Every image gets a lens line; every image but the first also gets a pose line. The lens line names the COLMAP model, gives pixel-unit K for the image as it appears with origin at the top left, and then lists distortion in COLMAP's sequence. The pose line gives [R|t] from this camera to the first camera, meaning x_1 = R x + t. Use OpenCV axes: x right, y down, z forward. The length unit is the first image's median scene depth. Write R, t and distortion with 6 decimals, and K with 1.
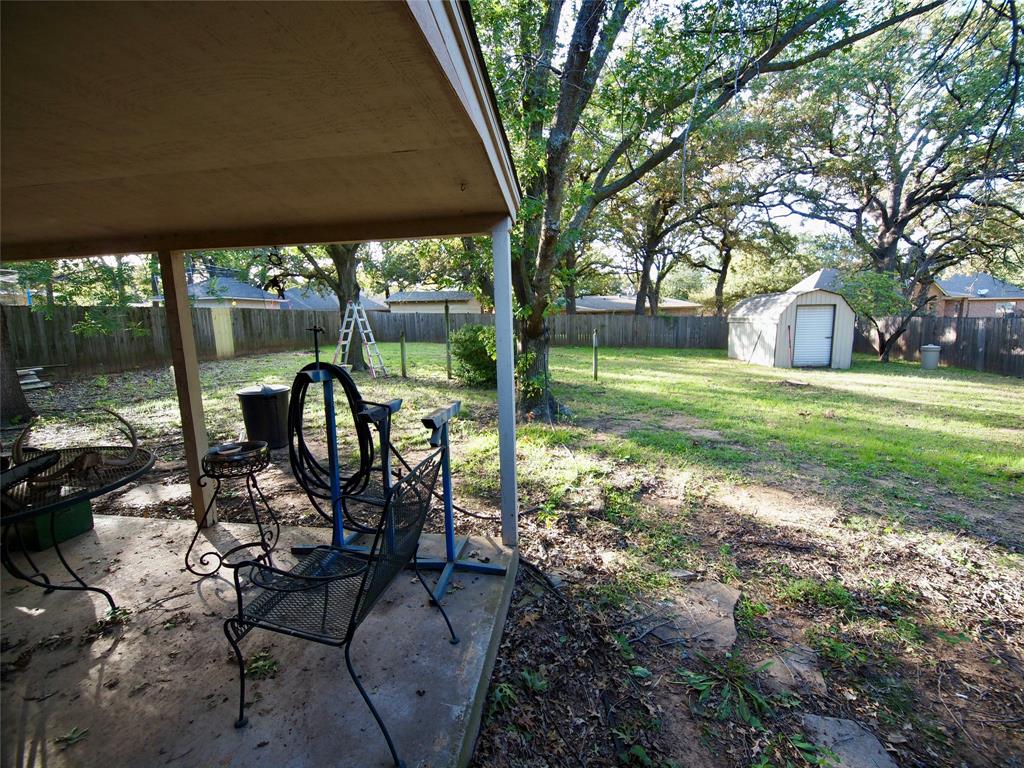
lens RADIAL K [[419.0, 0, 520.2], [0, 419.0, 382.8], [0, 0, 1]] dist [0.008992, -0.010714]
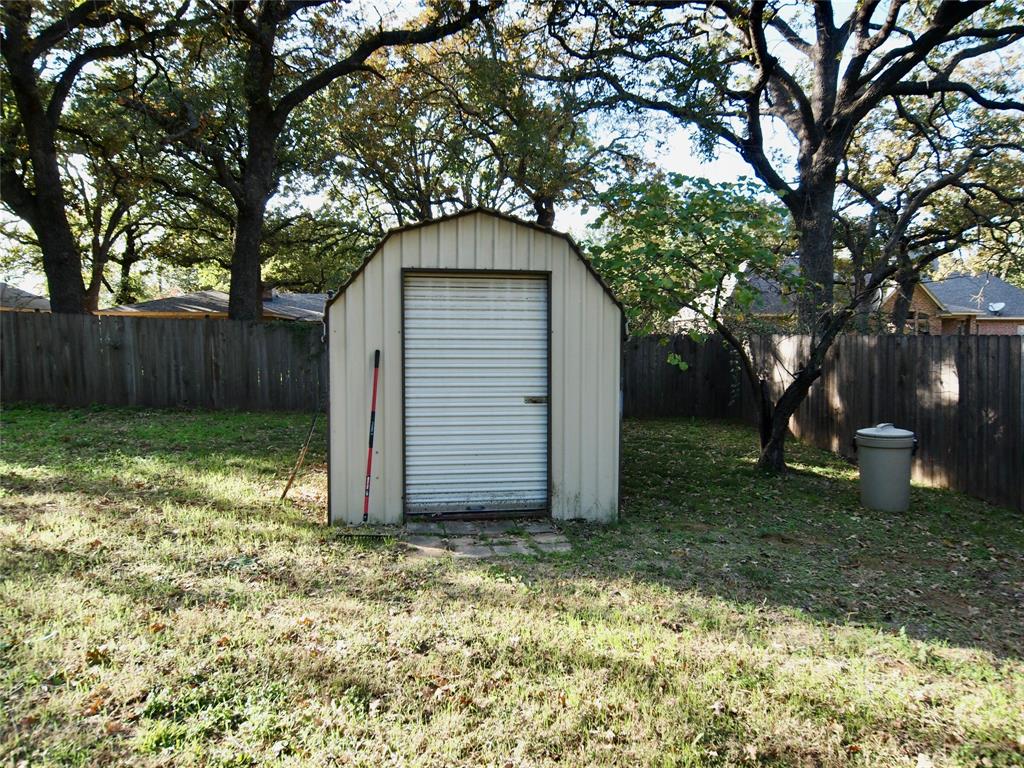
lens RADIAL K [[705.5, 0, 512.0], [0, 705.5, 384.0], [0, 0, 1]] dist [-0.000894, 0.000274]
pose [[0.973004, 0.007576, 0.230662, 0.383536], [0.014032, 0.995670, -0.091891, -0.048311], [-0.230359, 0.092647, 0.968685, 0.360892]]
